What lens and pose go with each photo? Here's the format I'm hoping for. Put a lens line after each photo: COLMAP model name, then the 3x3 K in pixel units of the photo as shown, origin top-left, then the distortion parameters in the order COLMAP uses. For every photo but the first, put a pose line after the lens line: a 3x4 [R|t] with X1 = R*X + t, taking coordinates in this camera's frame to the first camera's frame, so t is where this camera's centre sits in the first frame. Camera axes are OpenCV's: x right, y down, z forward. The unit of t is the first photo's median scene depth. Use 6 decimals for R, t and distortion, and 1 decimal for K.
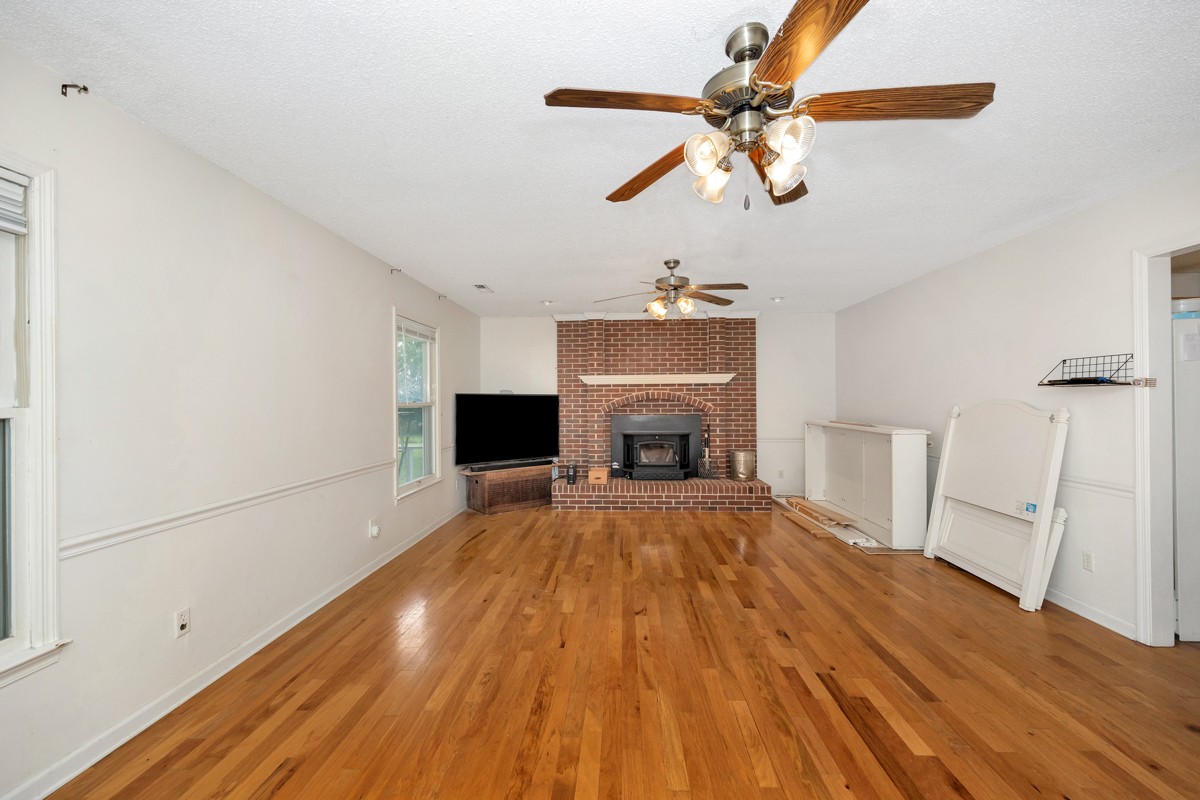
lens RADIAL K [[484.6, 0, 600.0], [0, 484.6, 400.0], [0, 0, 1]] dist [0.011432, -0.000256]
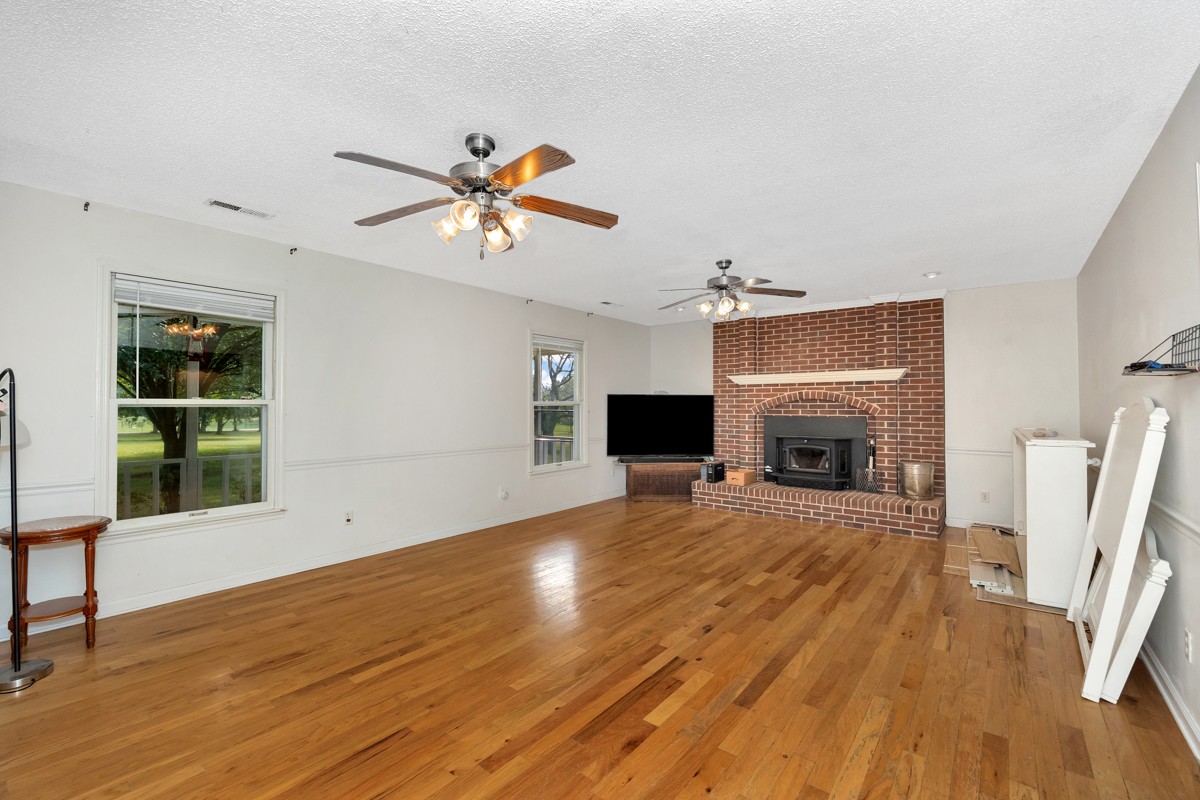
lens RADIAL K [[499.0, 0, 600.0], [0, 499.0, 400.0], [0, 0, 1]] dist [-0.012339, 0.000213]
pose [[0.811018, -0.000097, -0.585021, 0.369185], [-0.002666, 0.999989, -0.003860, 0.004307], [0.585015, 0.004690, 0.811009, 0.011767]]
